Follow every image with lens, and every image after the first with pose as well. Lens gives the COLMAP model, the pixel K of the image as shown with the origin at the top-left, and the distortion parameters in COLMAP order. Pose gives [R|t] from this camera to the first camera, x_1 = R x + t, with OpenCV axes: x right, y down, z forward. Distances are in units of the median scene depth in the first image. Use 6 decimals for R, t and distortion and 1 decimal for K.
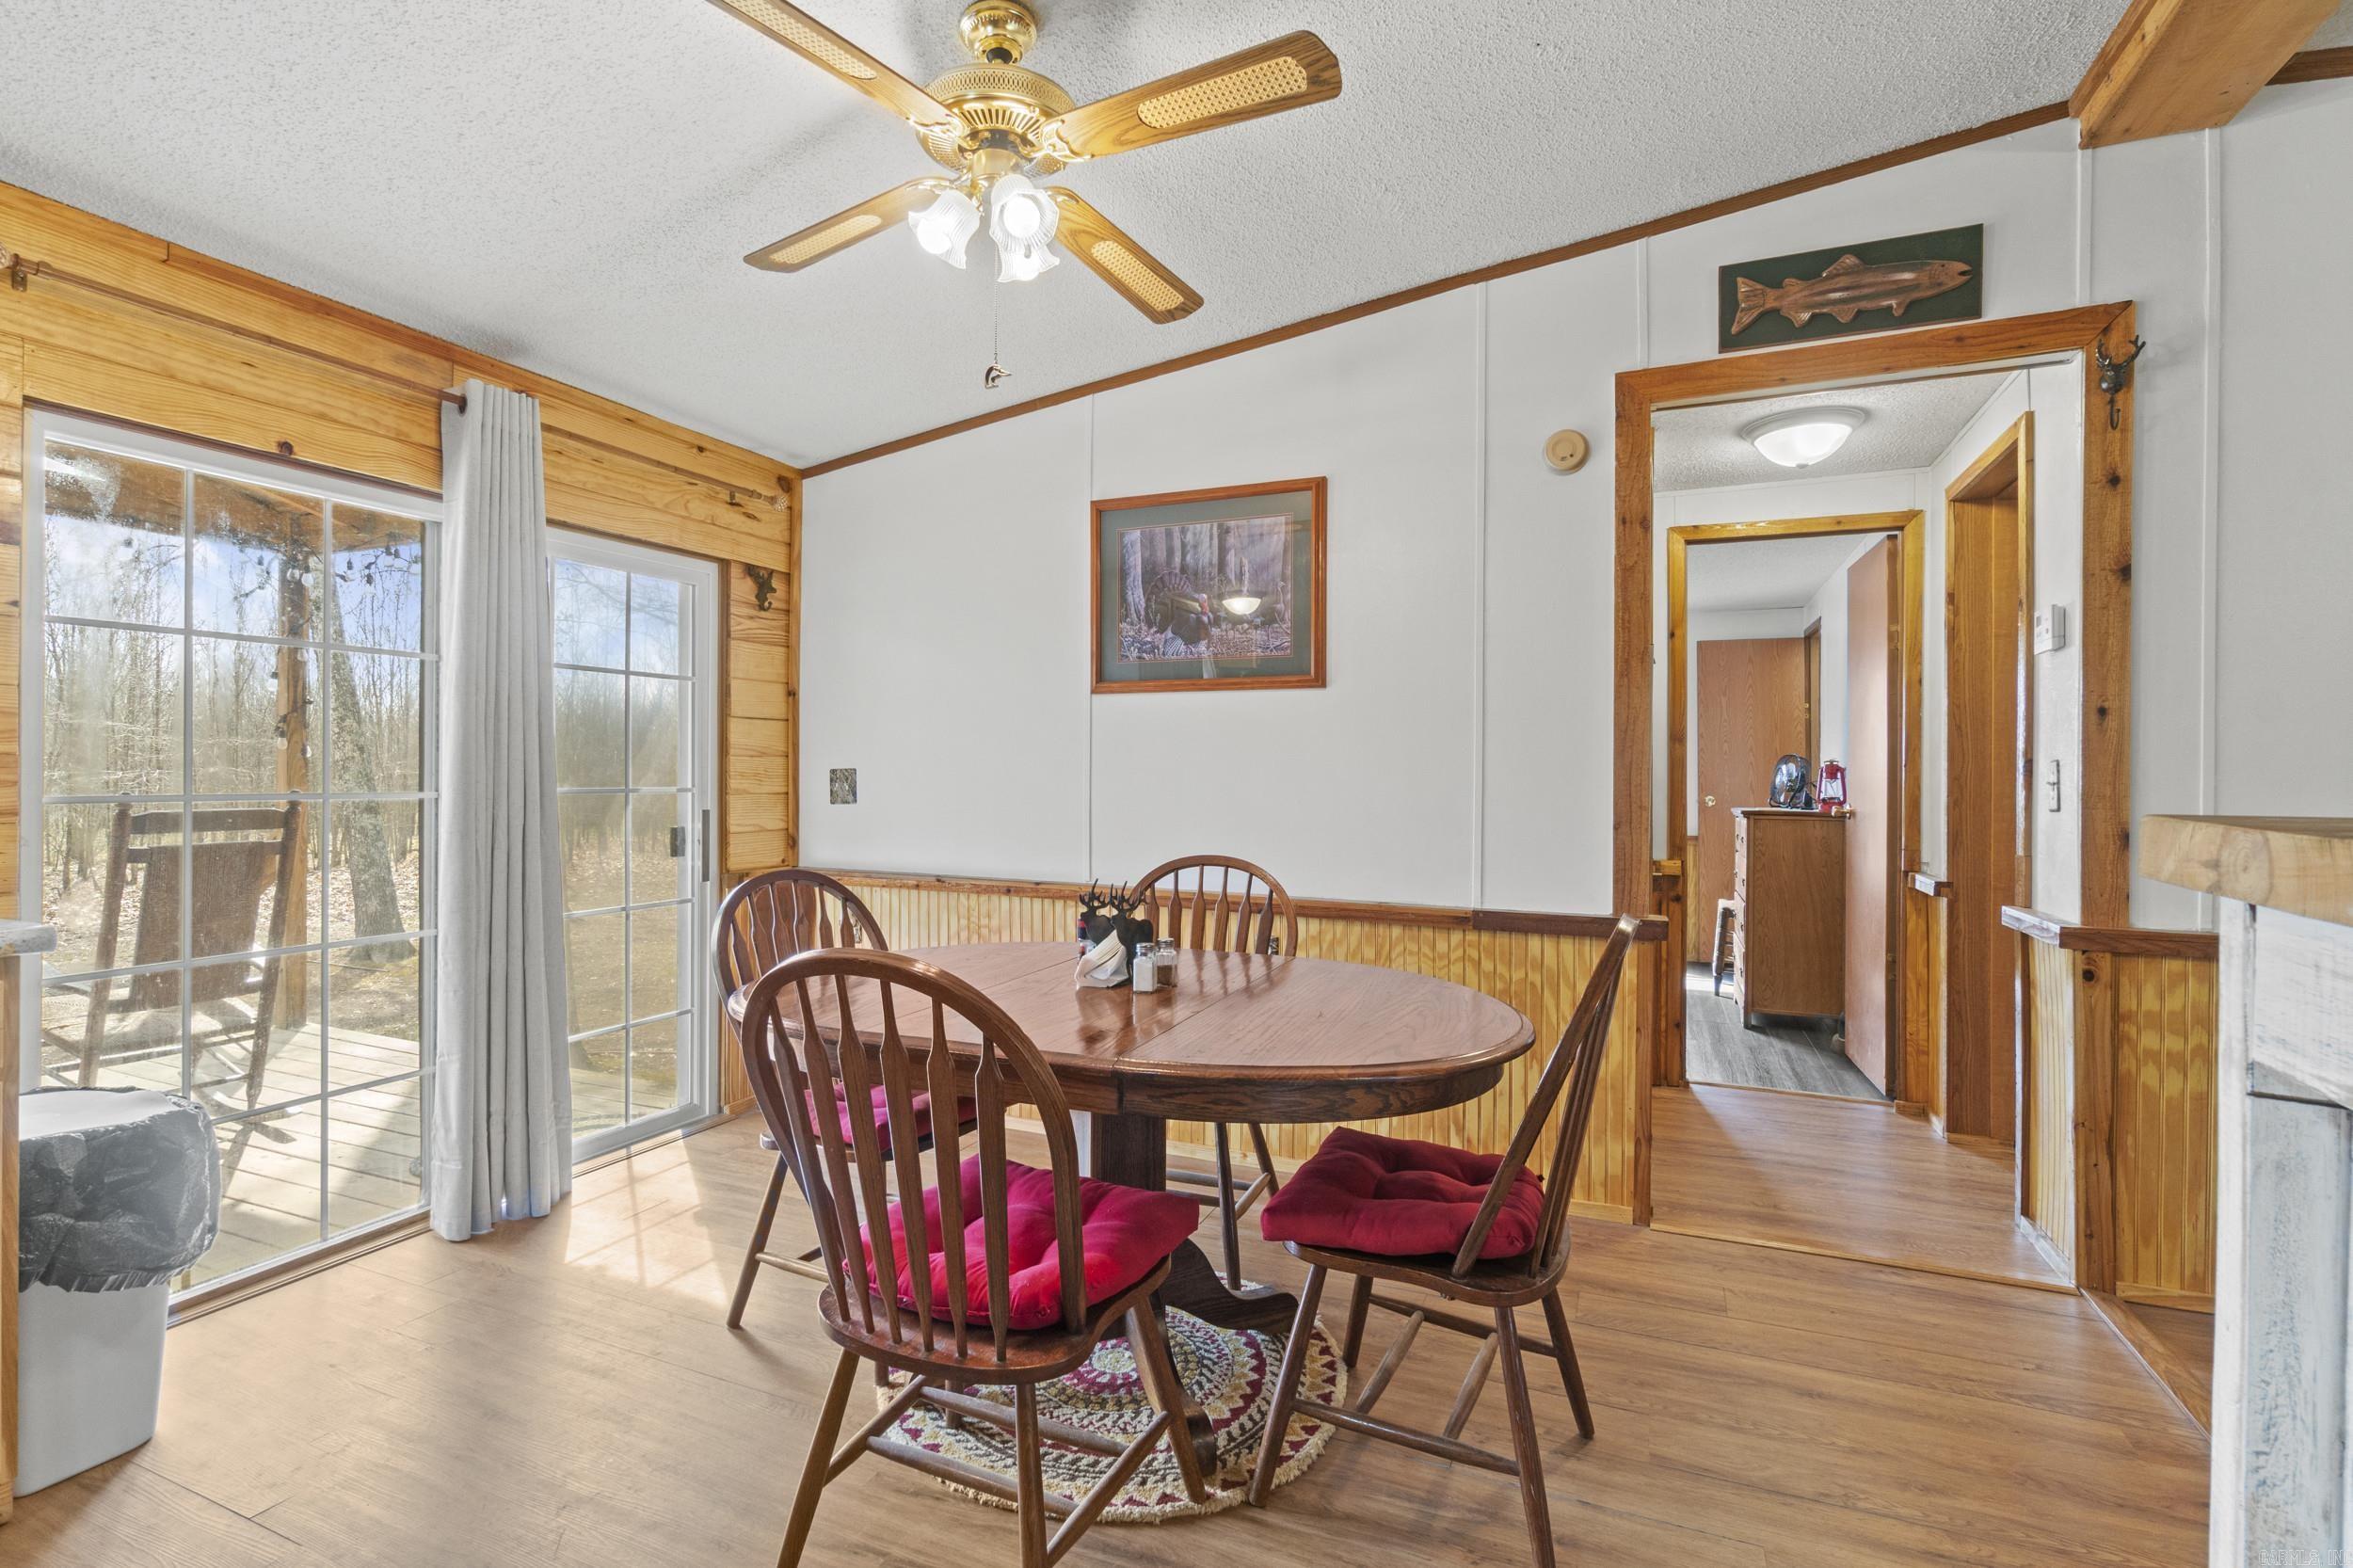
lens RADIAL K [[1094.0, 0, 1172.5], [0, 1094.0, 774.4], [0, 0, 1]] dist [-0.003795, -0.000842]
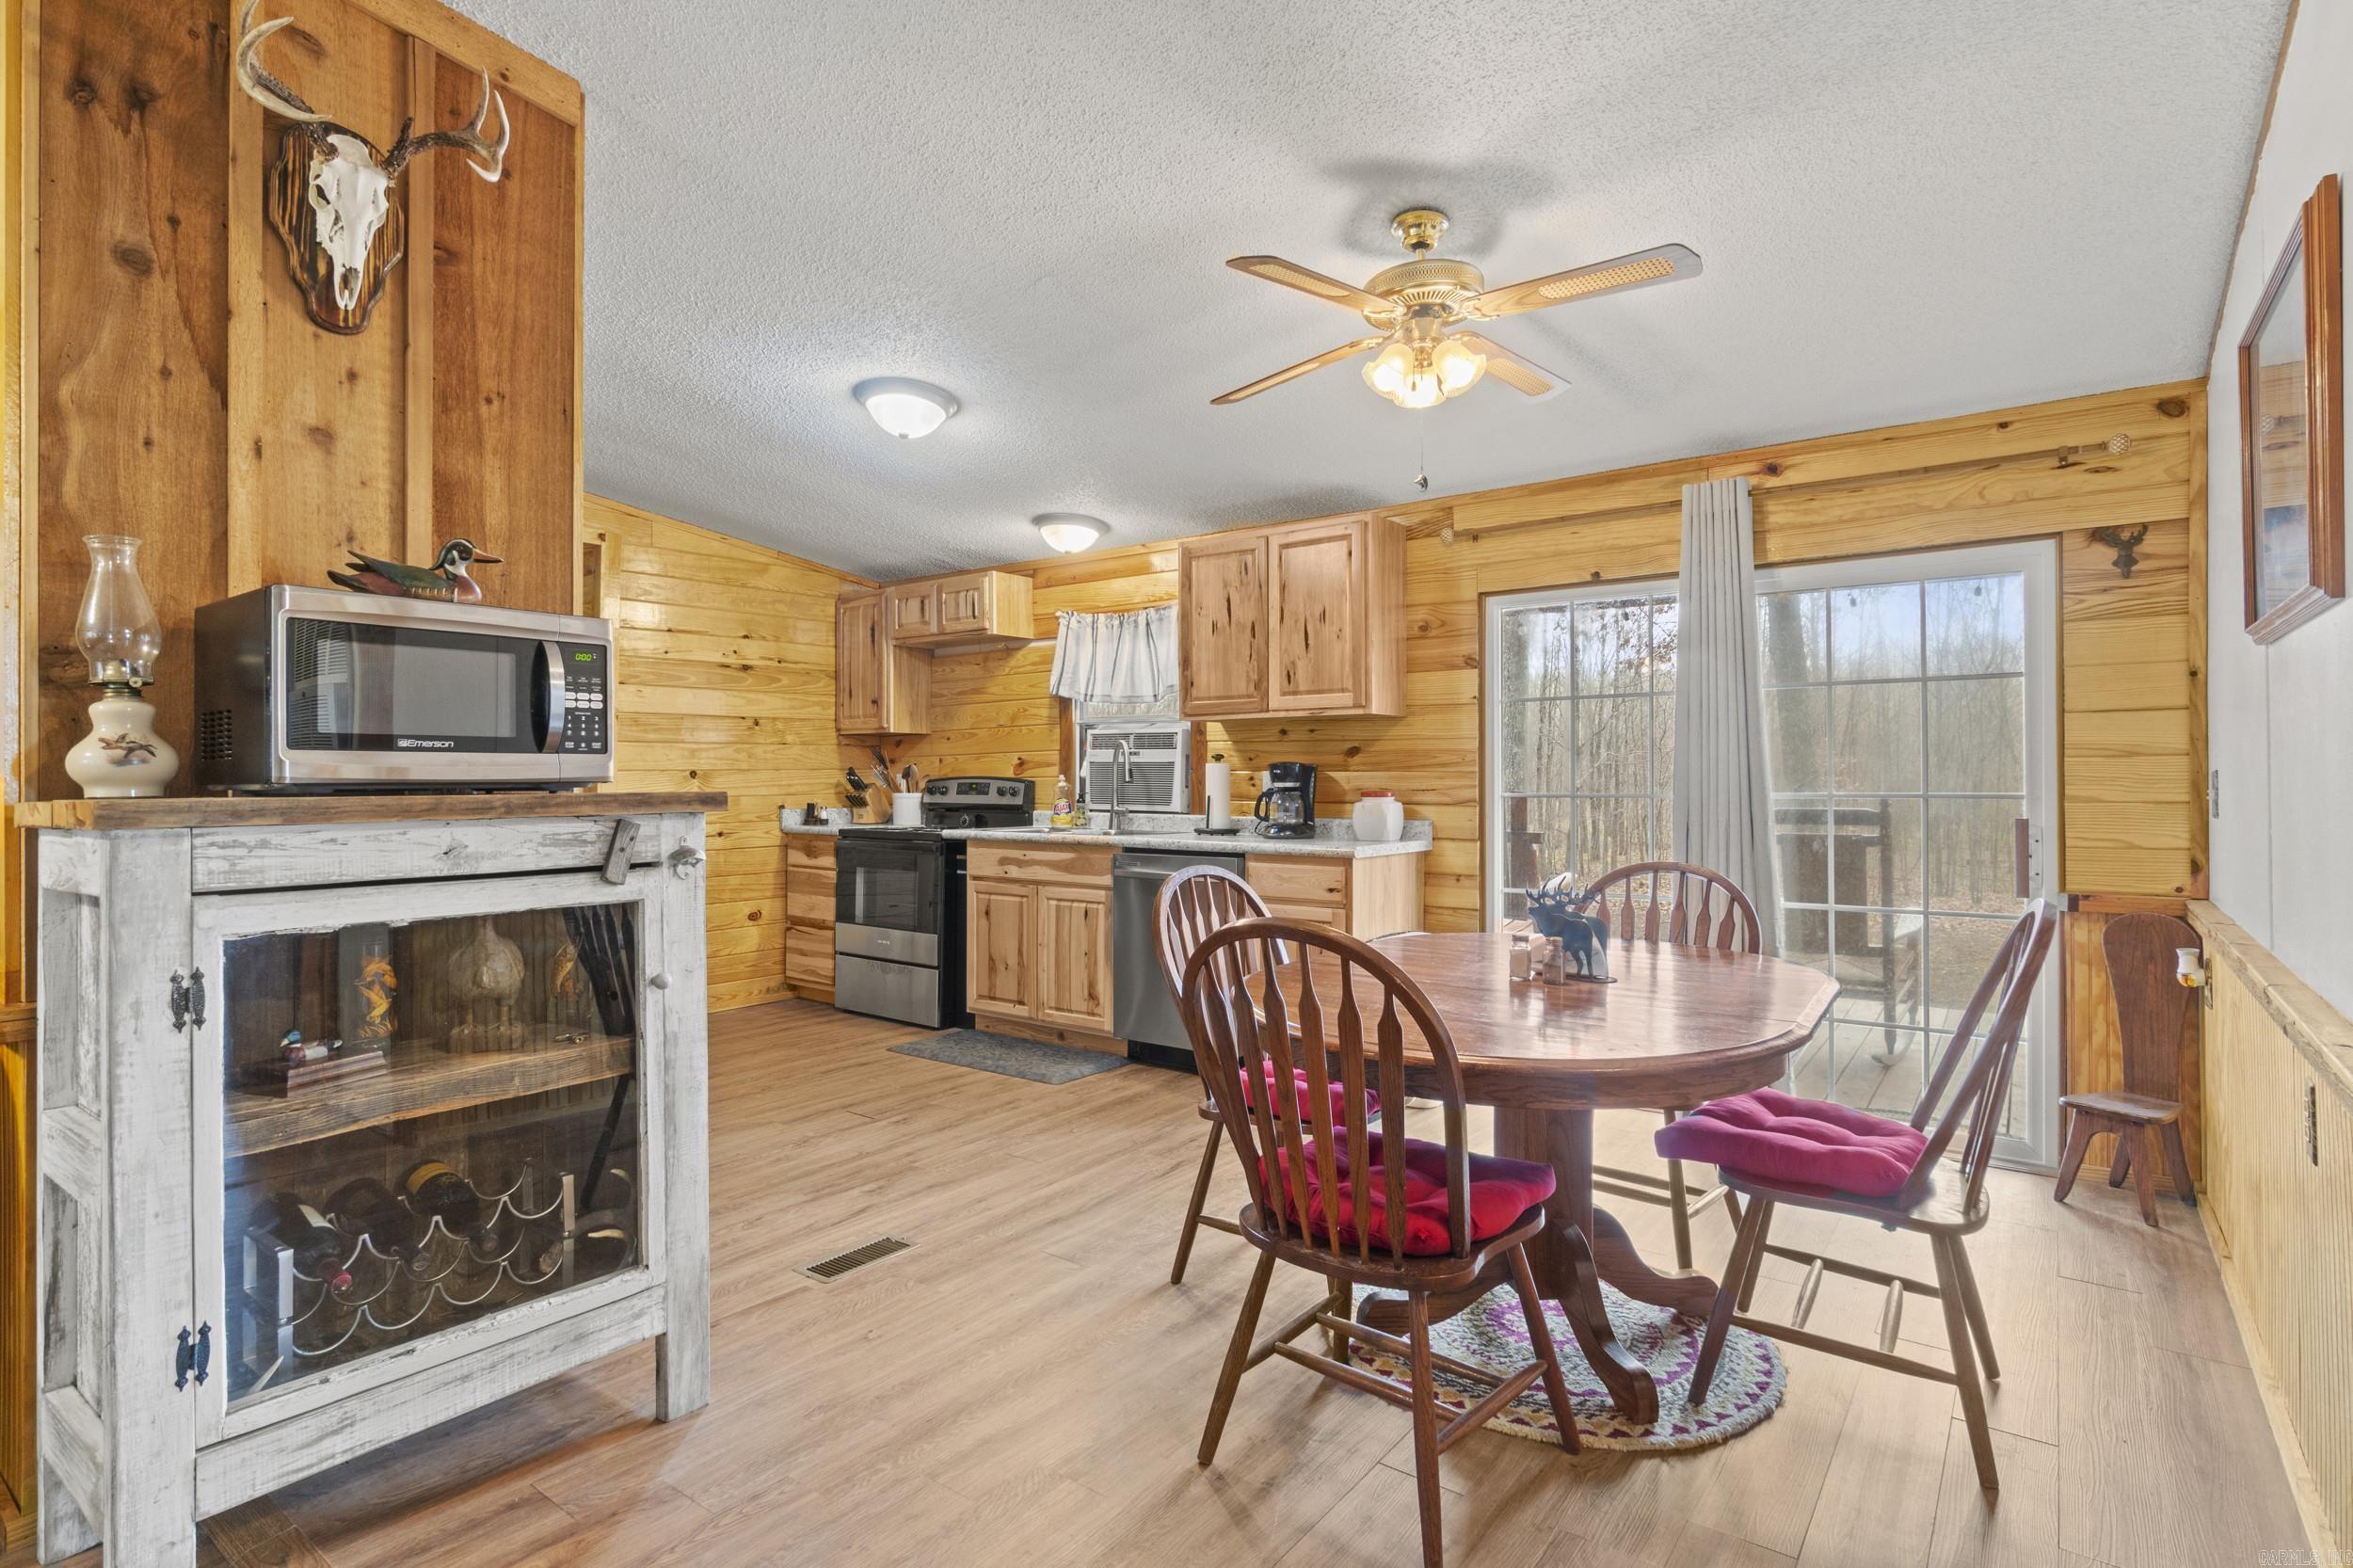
lens RADIAL K [[1196.5, 0, 1159.8], [0, 1196.5, 771.1], [0, 0, 1]] dist [-0.007578, 0.002466]
pose [[-0.241311, -0.013125, -0.970359, 0.823571], [0.001310, 0.999903, -0.013851, 0.007308], [0.970447, -0.004613, -0.241271, 0.640350]]
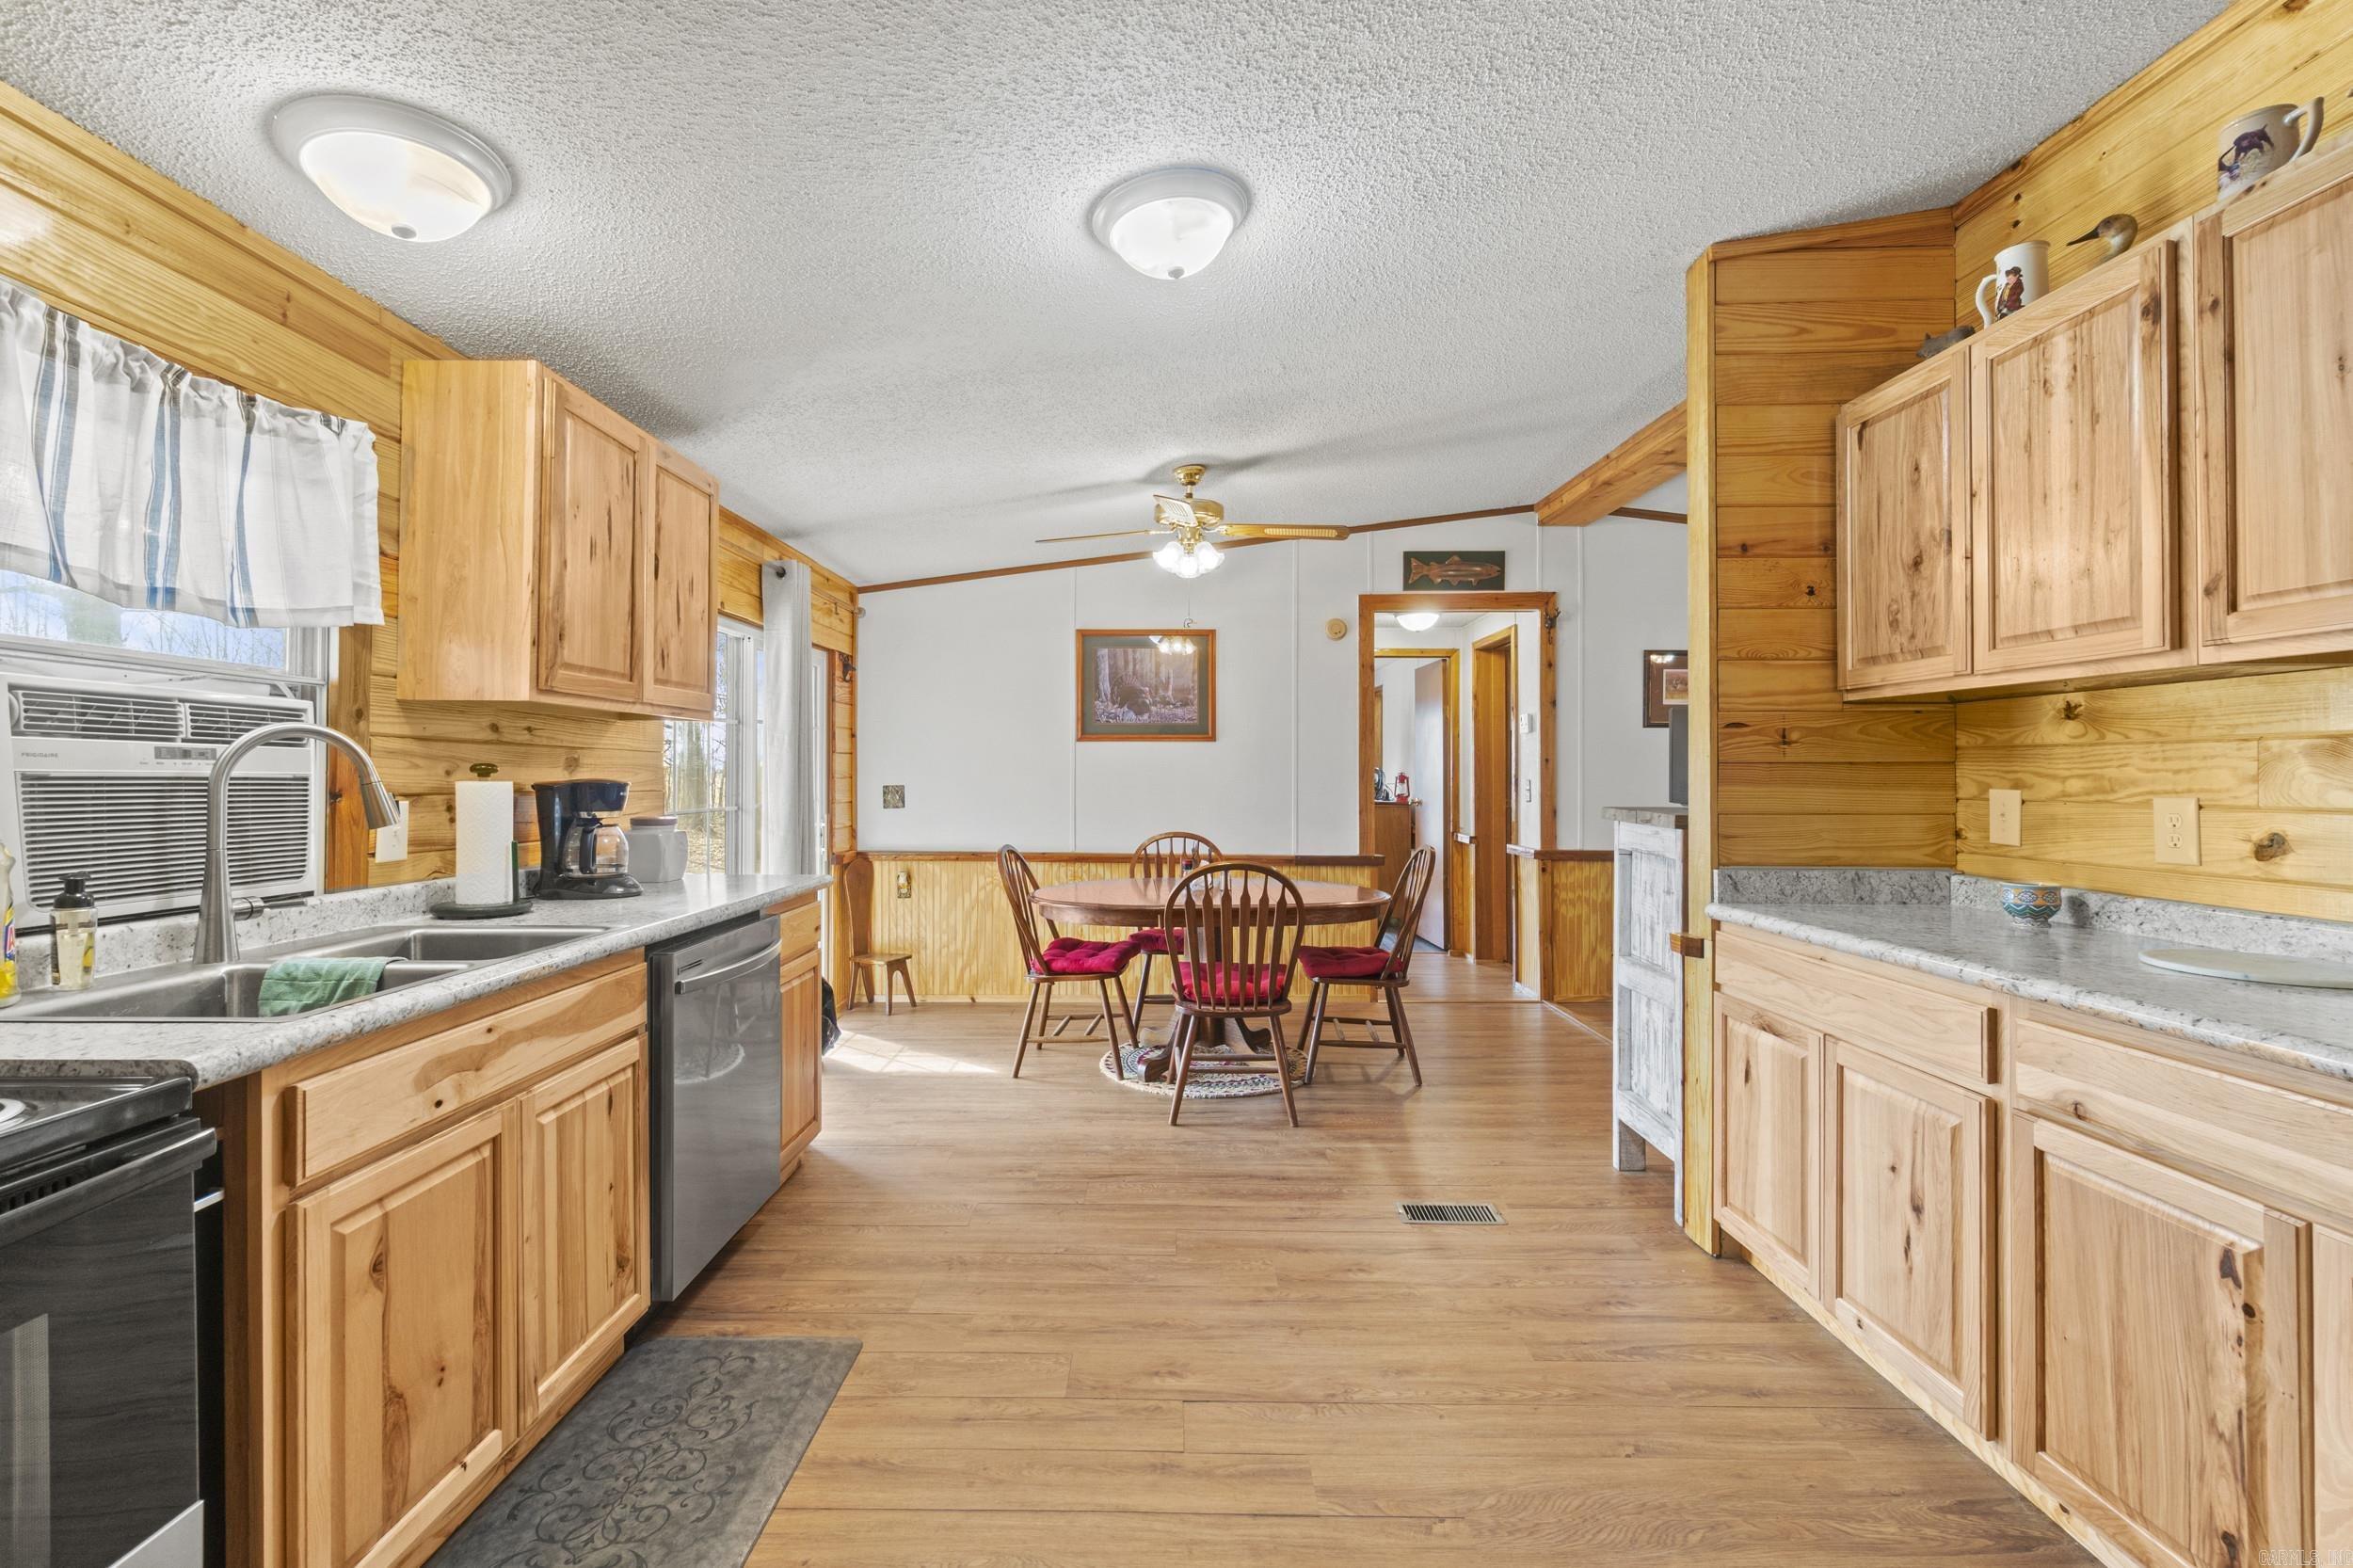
lens RADIAL K [[1003.6, 0, 1168.3], [0, 1003.6, 759.9], [0, 0, 1]] dist [-0.009776, -0.000152]
pose [[0.918647, -0.000480, 0.395080, -0.618575], [0.004524, 0.999946, -0.009304, -0.032294], [-0.395054, 0.010334, 0.918600, -0.550170]]
